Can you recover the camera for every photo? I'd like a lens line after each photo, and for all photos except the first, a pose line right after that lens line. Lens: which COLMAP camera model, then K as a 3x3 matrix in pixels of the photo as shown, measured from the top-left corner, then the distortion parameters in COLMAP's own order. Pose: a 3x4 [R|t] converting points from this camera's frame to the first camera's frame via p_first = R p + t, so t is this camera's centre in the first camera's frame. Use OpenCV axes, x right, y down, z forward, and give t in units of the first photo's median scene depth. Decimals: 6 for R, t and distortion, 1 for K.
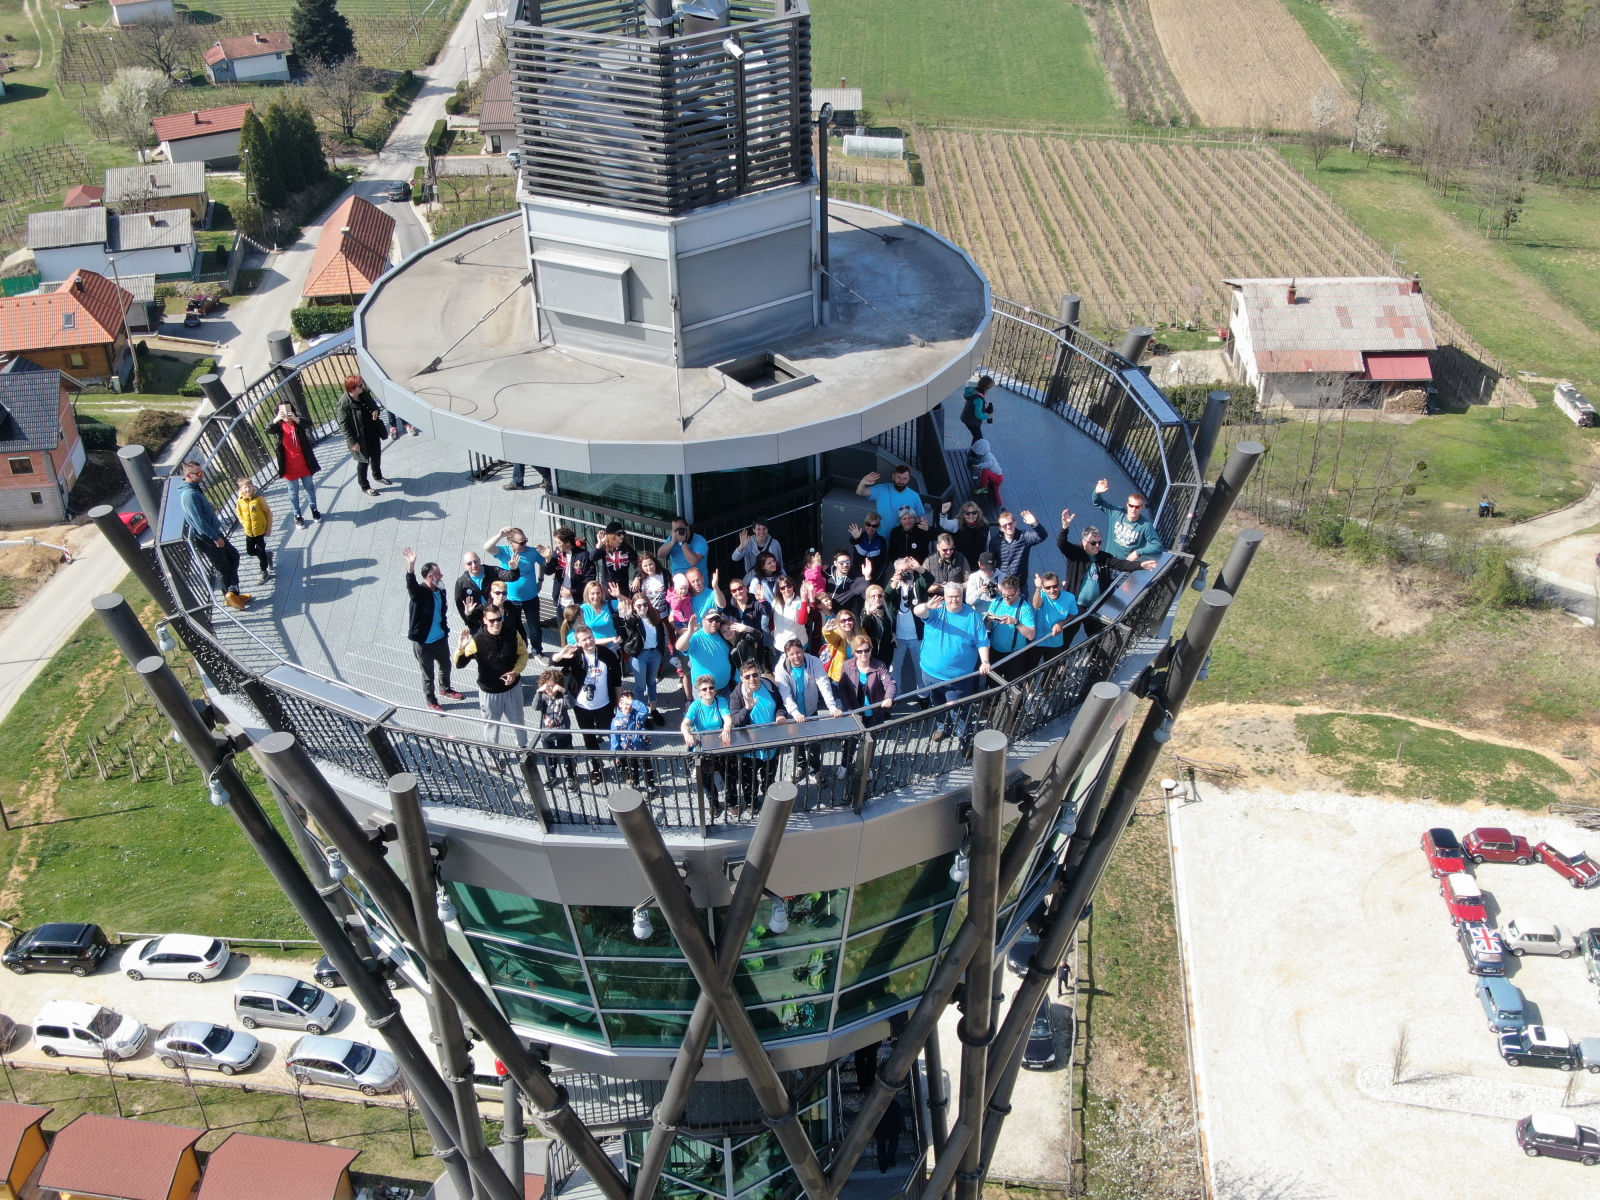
lens RADIAL K [[1977.0, 0, 806.0], [0, 1977.0, 602.7], [0, 0, 1]] dist [0.003313, 0.000000]
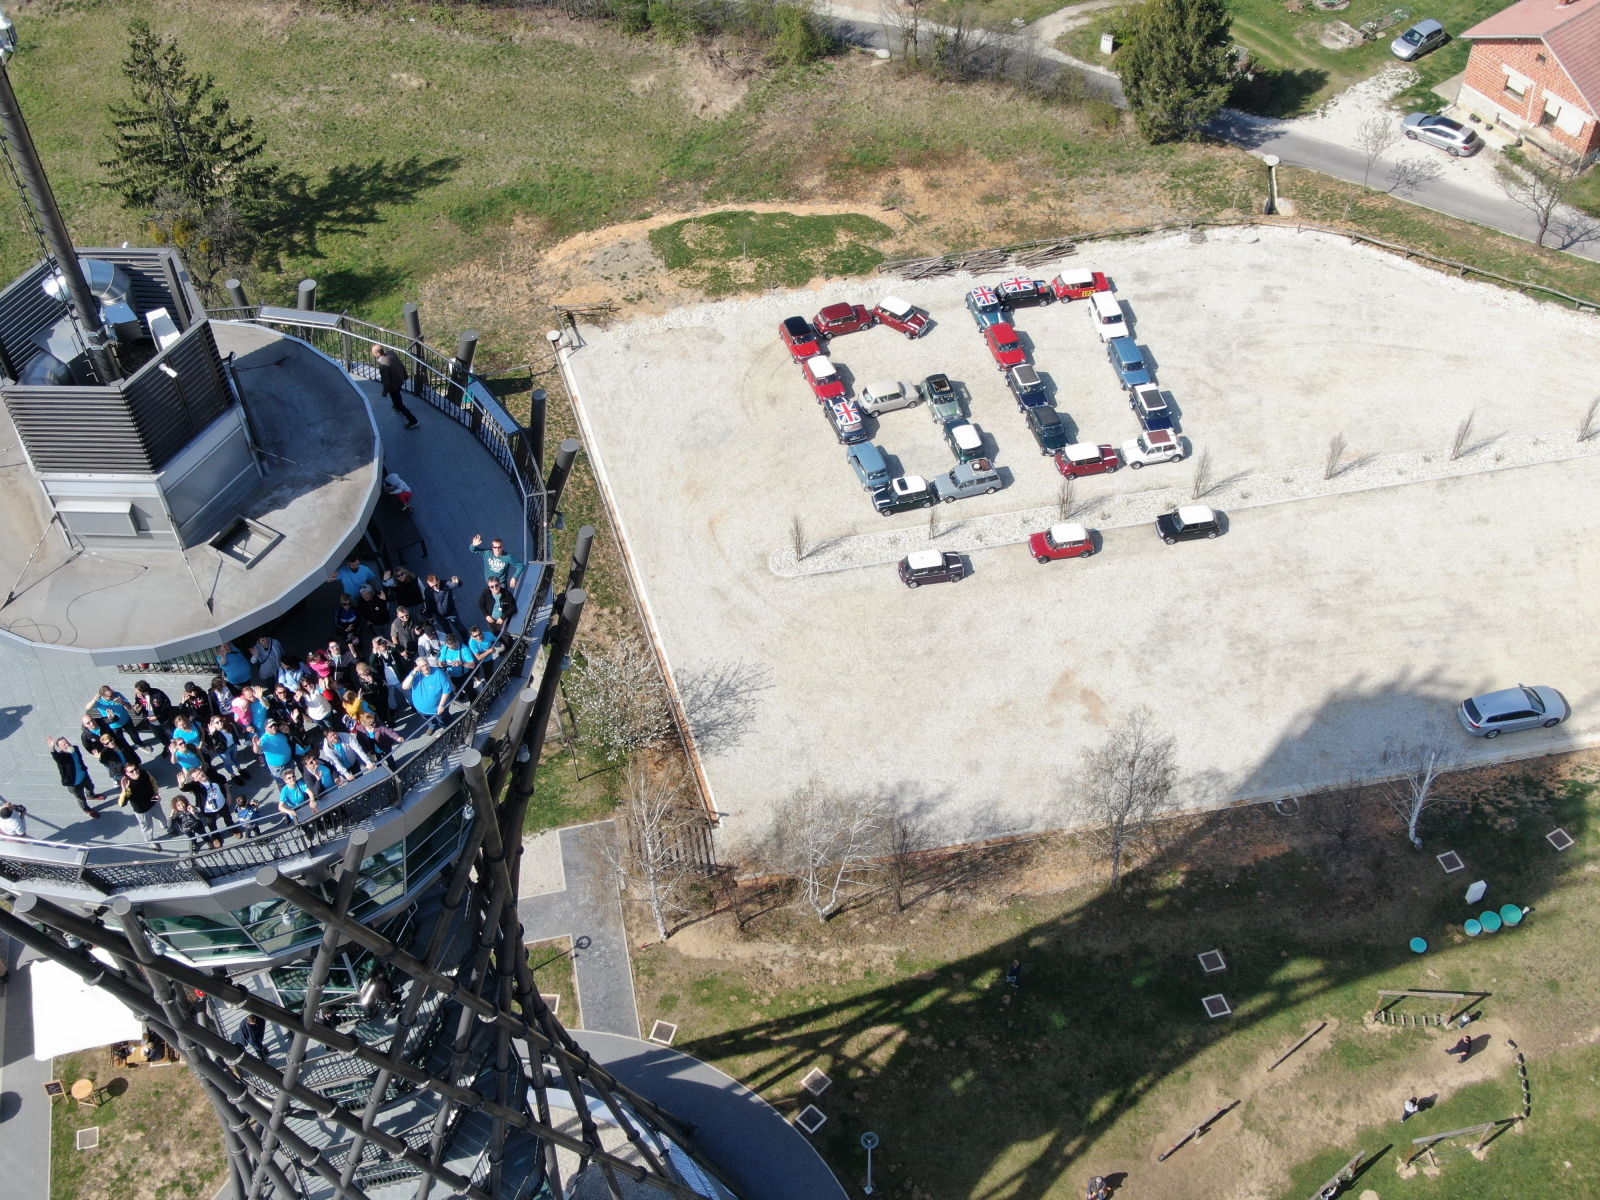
lens RADIAL K [[2171.1, 0, 798.0], [0, 2171.1, 601.1], [0, 0, 1]] dist [0.145712, 0.000000]
pose [[0.927085, -0.299964, 0.224799, -0.005833], [0.214994, 0.916760, 0.336645, -0.157191], [-0.307068, -0.263768, 0.914405, -0.186402]]
